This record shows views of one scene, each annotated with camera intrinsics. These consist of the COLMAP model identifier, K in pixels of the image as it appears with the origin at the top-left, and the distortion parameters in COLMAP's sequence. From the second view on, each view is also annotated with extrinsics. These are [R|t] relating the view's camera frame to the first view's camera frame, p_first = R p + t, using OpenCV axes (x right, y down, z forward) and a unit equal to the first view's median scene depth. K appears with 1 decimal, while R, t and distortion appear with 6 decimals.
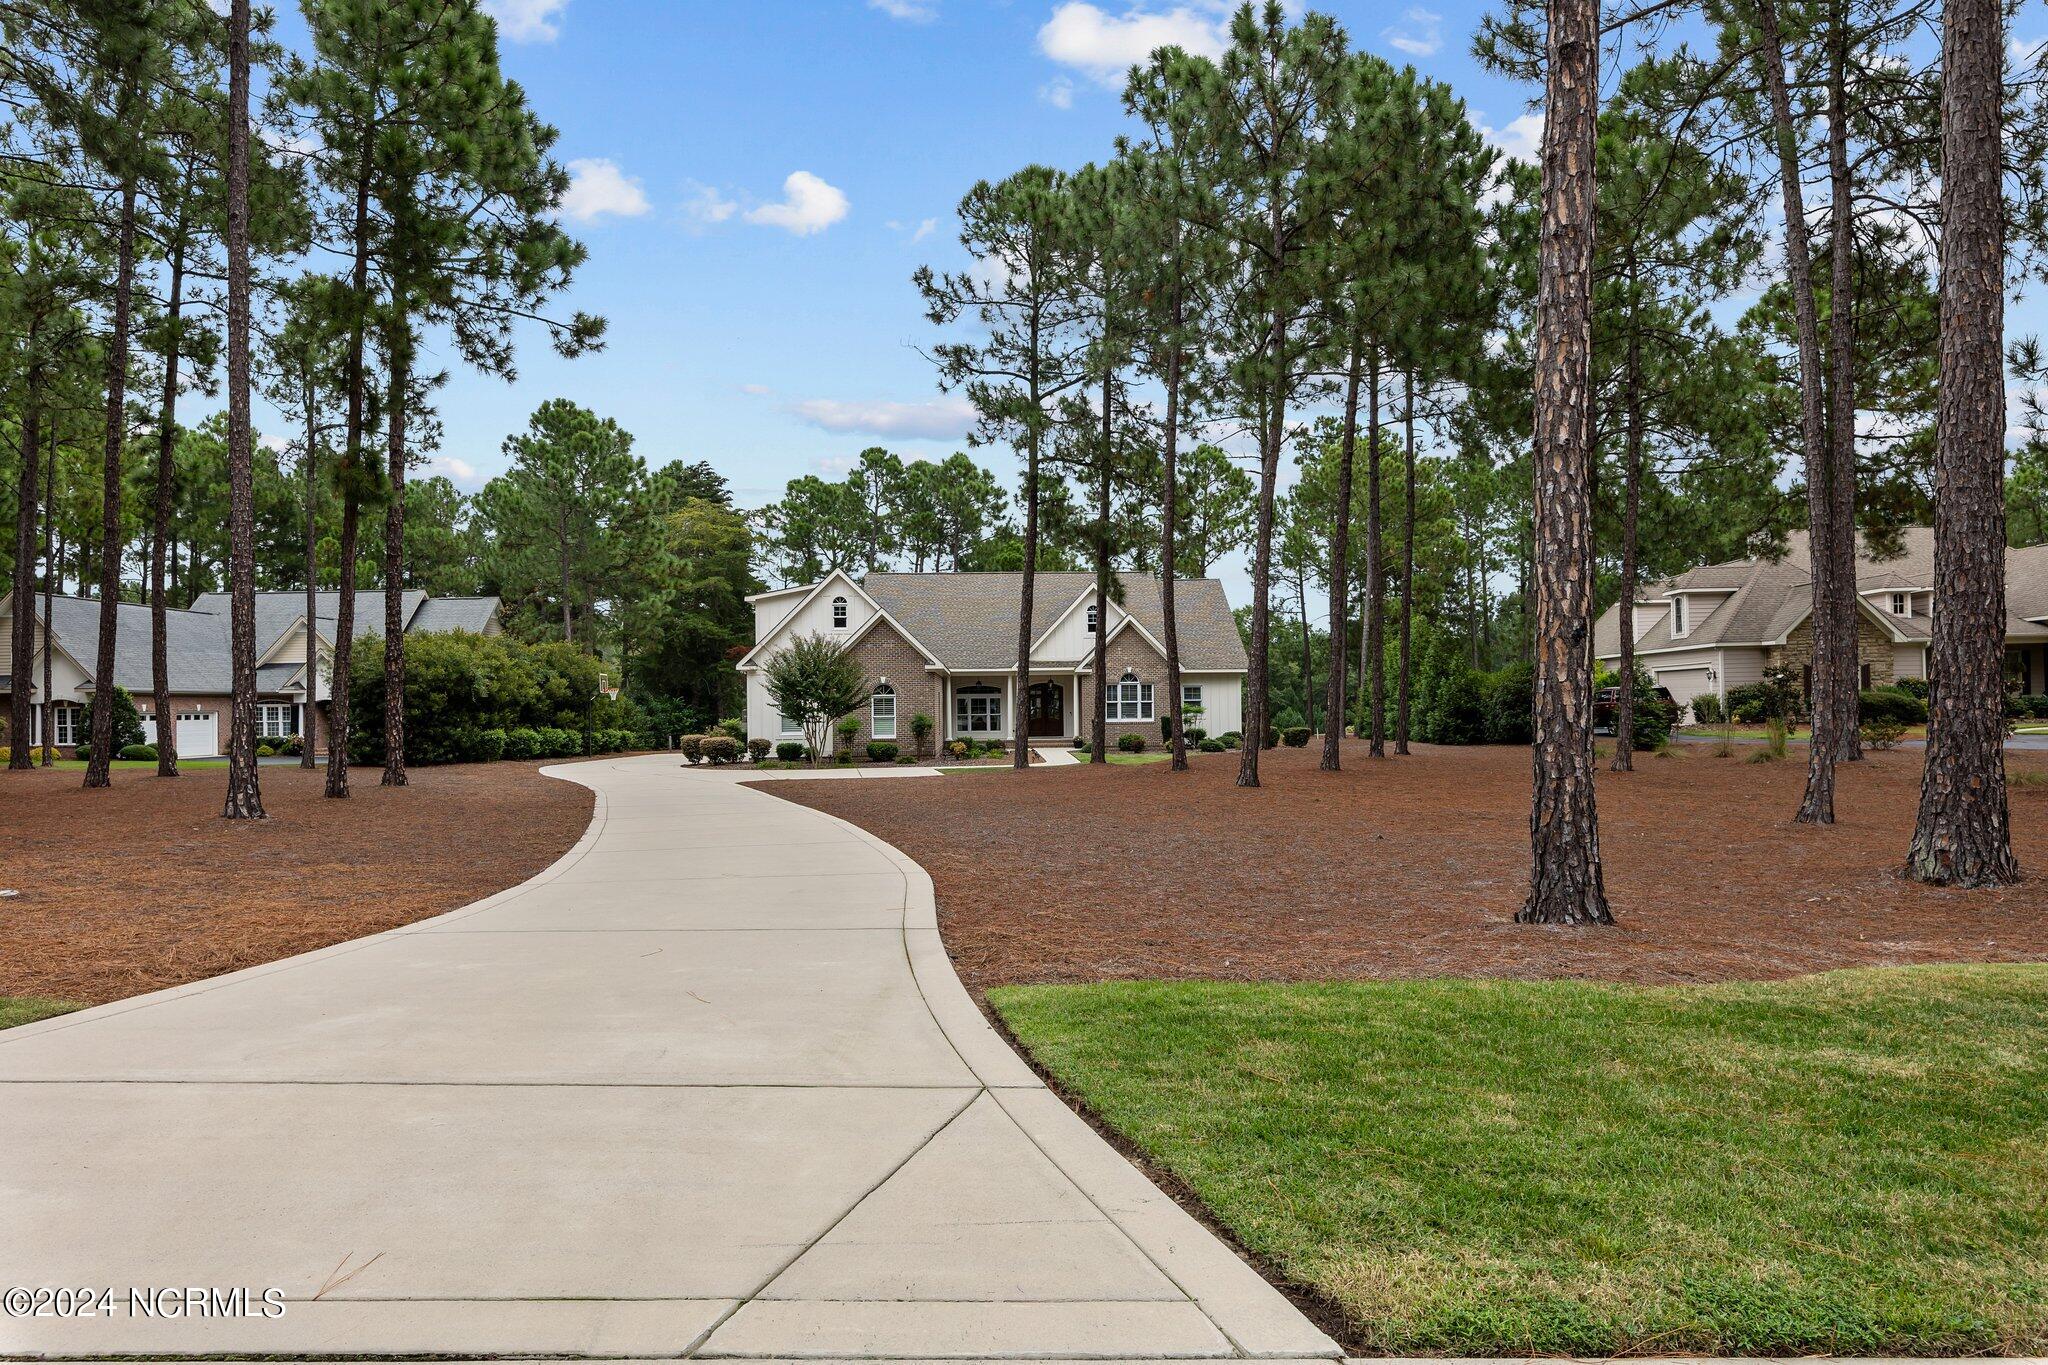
lens RADIAL K [[1148.6, 0, 1005.1], [0, 1148.6, 688.3], [0, 0, 1]] dist [0.000744, 0.001126]
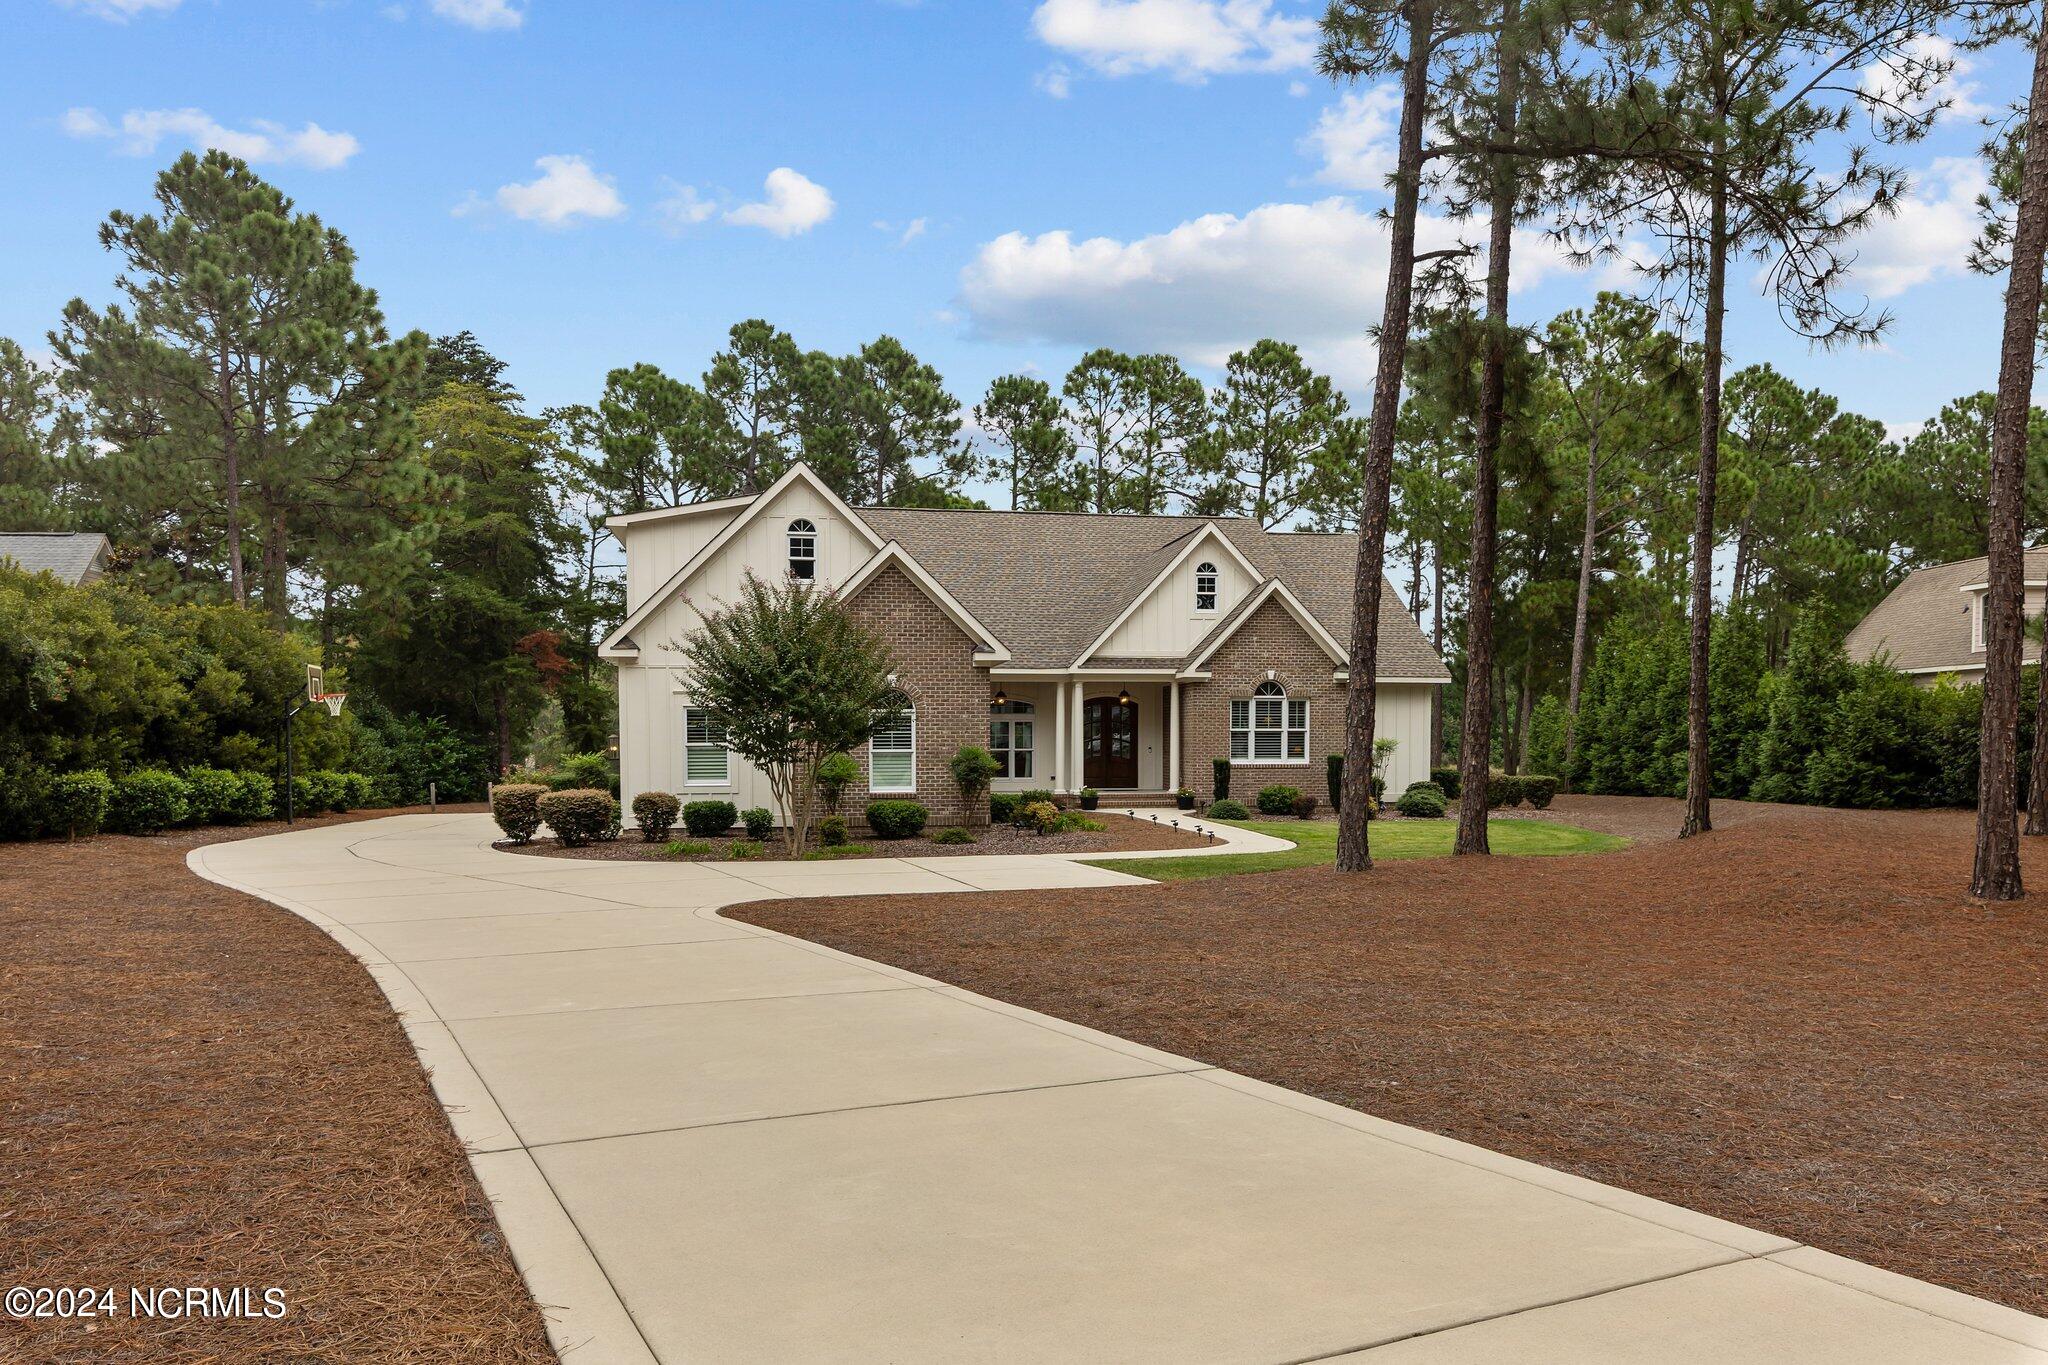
lens RADIAL K [[1480.0, 0, 1032.7], [0, 1480.0, 797.6], [0, 0, 1]] dist [0.004959, -0.007188]
pose [[0.991047, 0.004989, 0.133417, -0.108657], [-0.012057, 0.998563, 0.052220, 0.008014], [-0.132965, -0.053361, 0.989683, 0.269018]]
